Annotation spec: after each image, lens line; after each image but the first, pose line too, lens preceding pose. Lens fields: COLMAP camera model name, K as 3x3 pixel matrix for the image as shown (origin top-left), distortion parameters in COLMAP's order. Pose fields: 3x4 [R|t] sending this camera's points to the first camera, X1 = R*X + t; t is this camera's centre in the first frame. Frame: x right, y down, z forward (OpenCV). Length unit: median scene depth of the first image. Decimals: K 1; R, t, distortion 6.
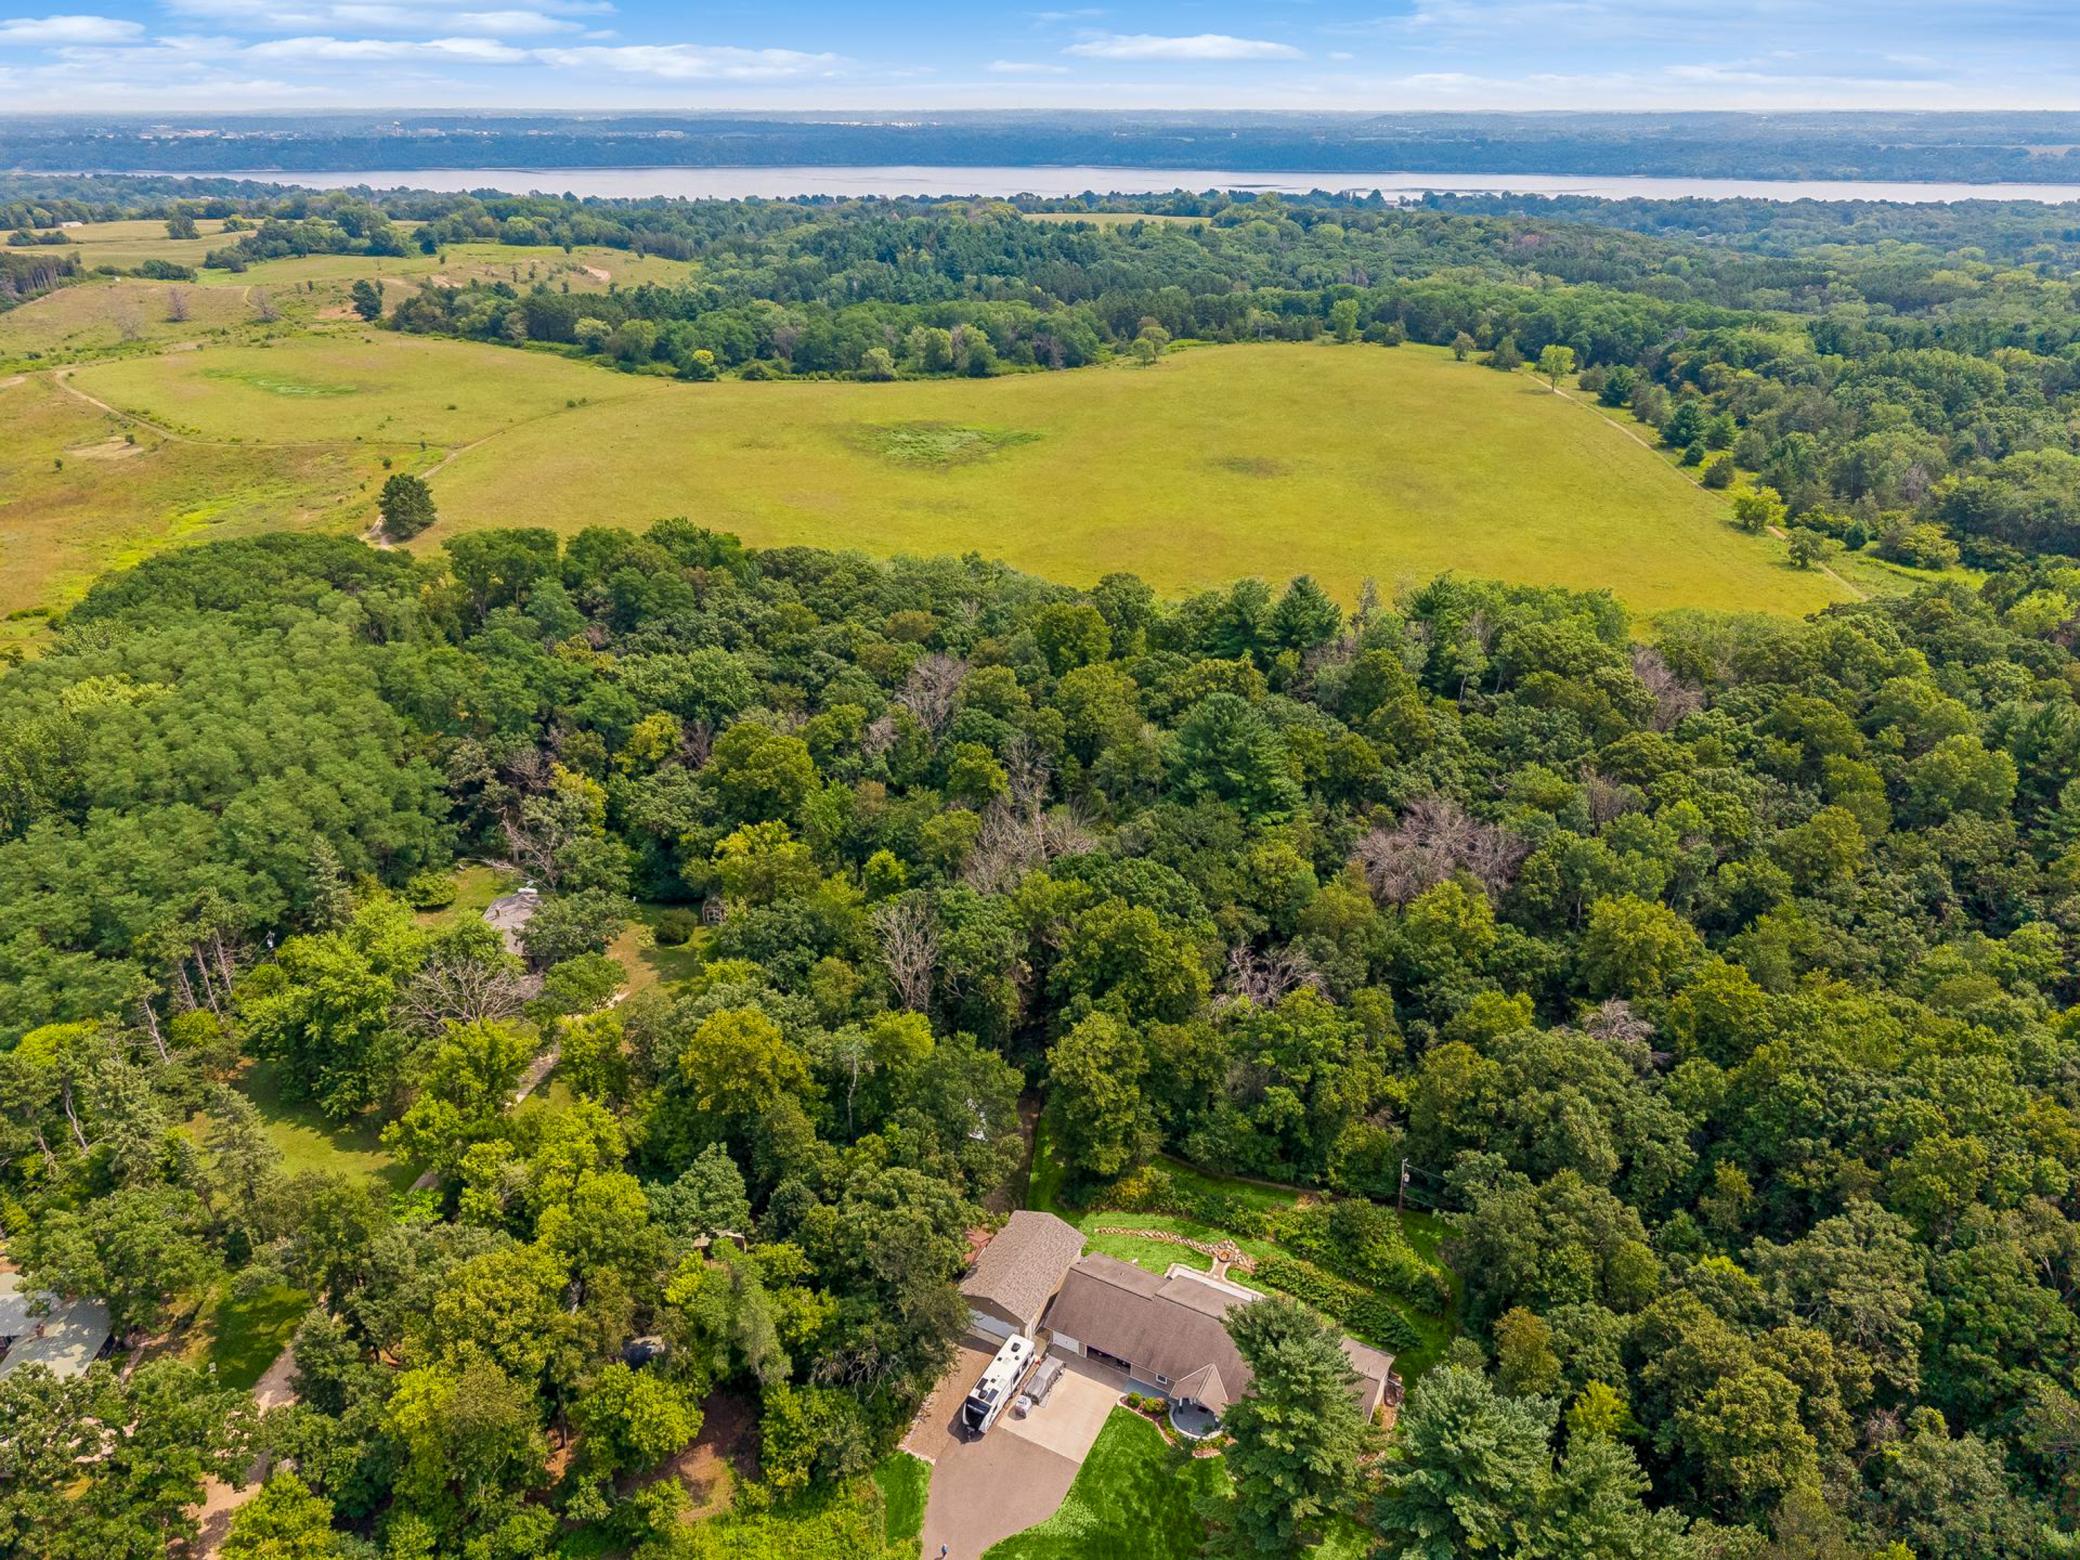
lens RADIAL K [[1412.0, 0, 1040.0], [0, 1412.0, 780.0], [0, 0, 1]] dist [0.025087, -0.031837]
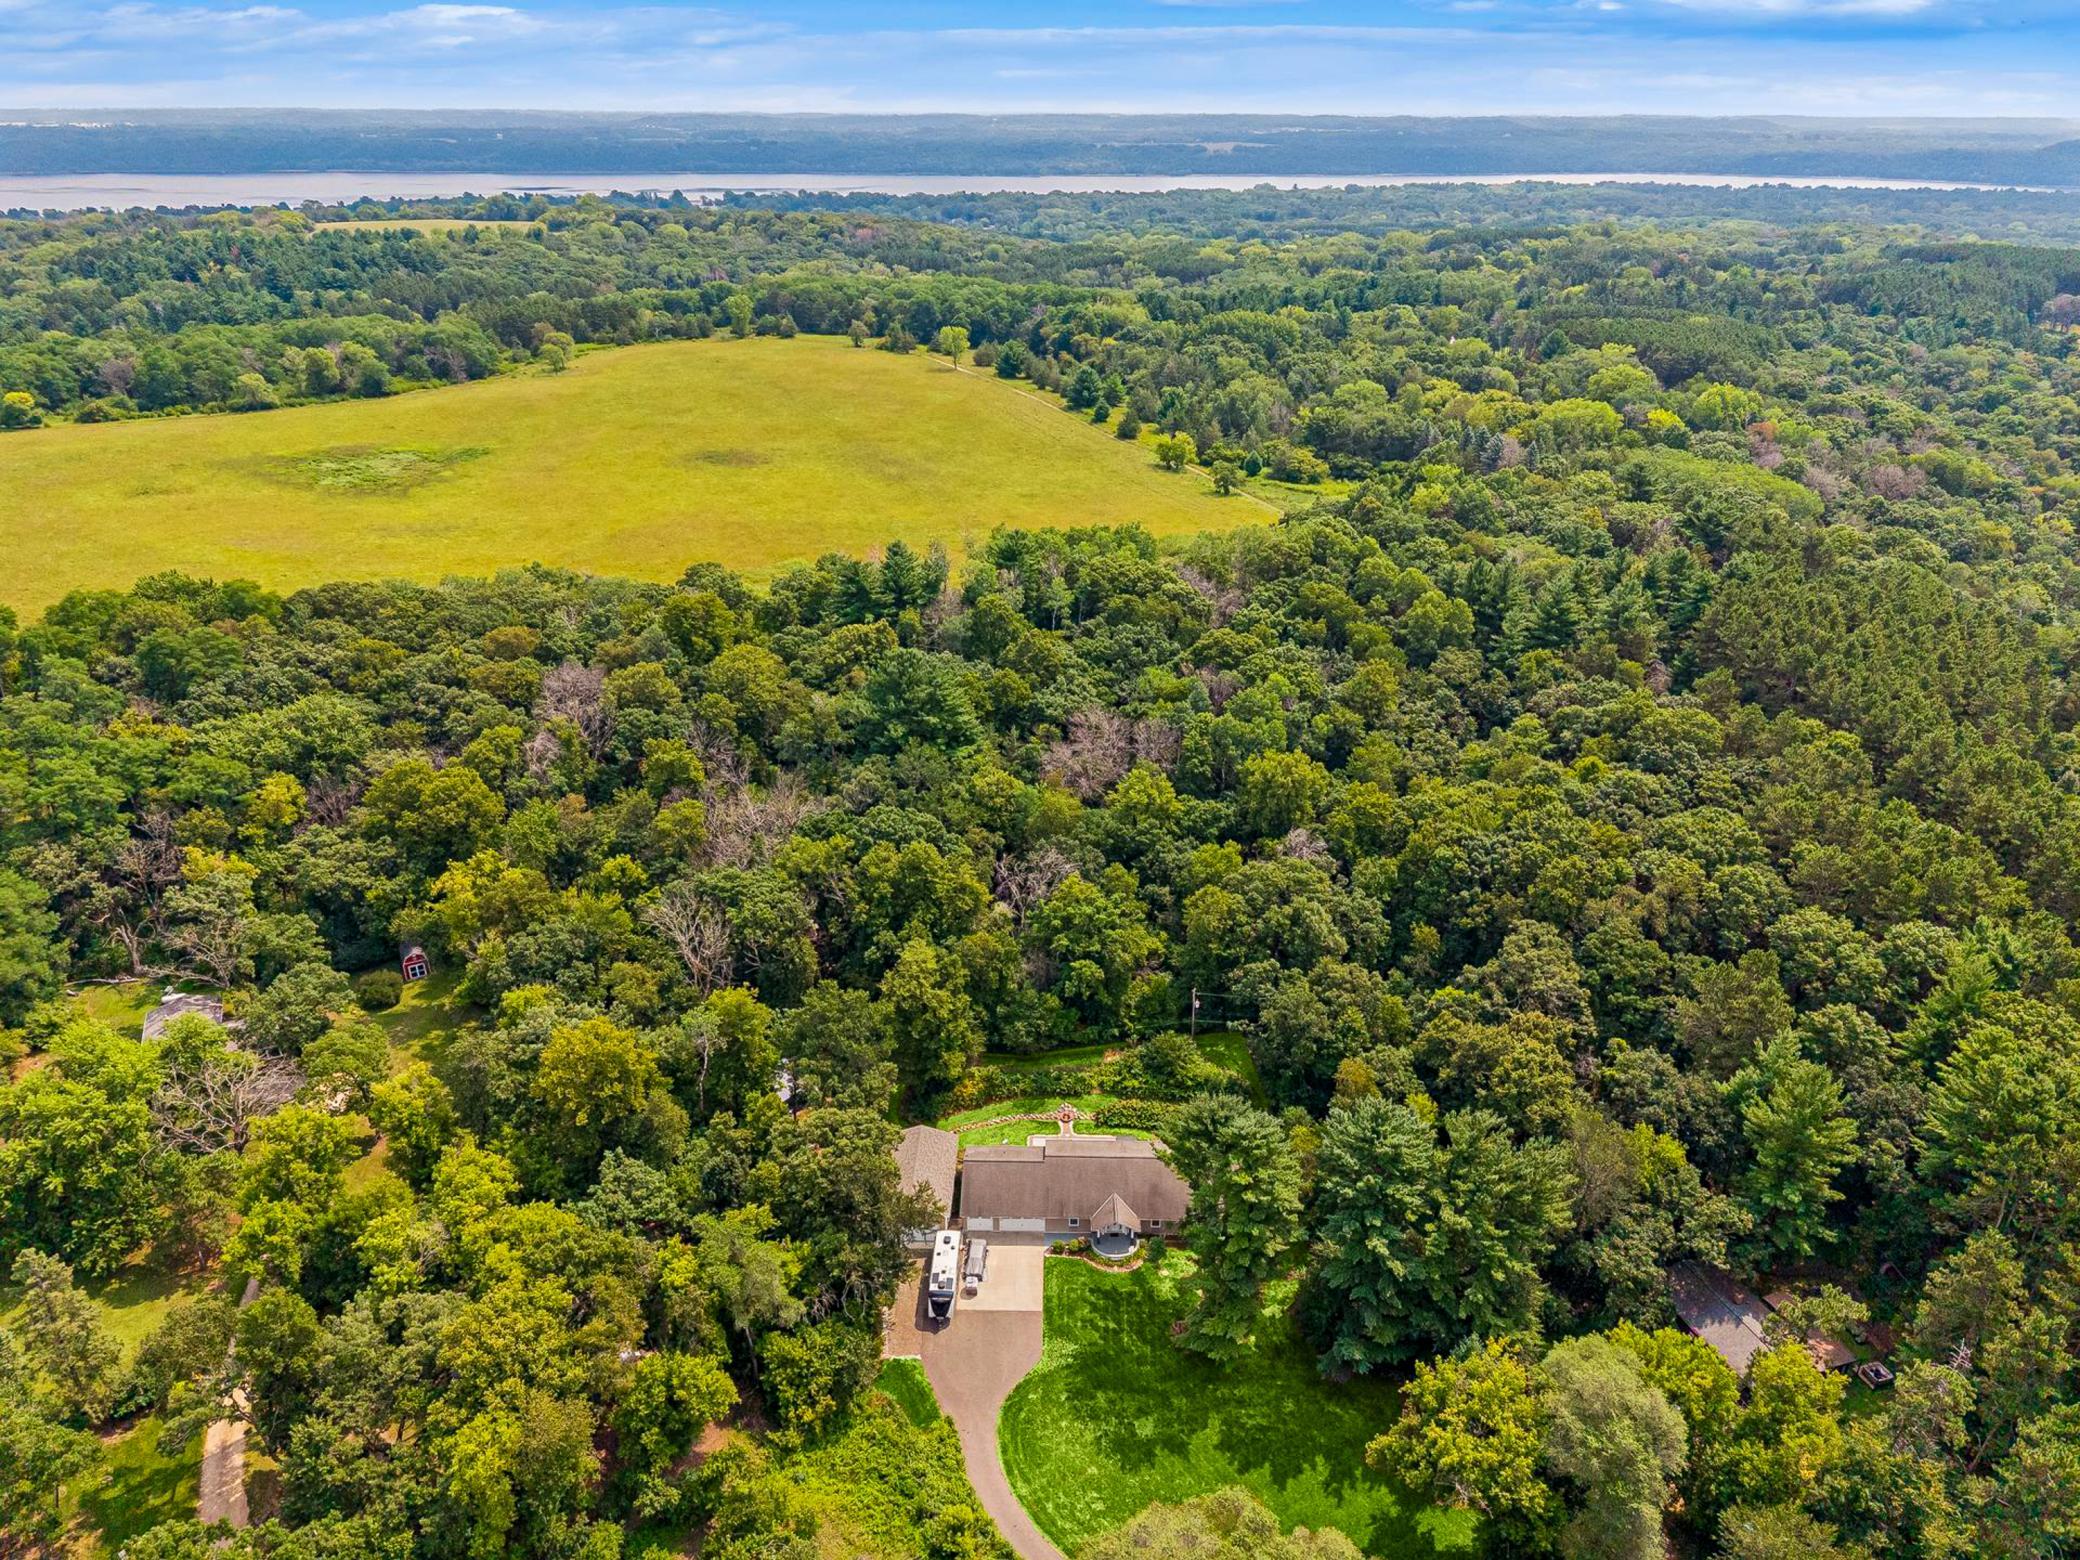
lens RADIAL K [[1412.0, 0, 1040.0], [0, 1412.0, 780.0], [0, 0, 1]] dist [0.025087, -0.031837]
pose [[0.889561, -0.192692, 0.414187, -0.137893], [0.192928, 0.980326, 0.041719, 0.008029], [-0.414077, 0.042797, 0.909235, -0.016562]]
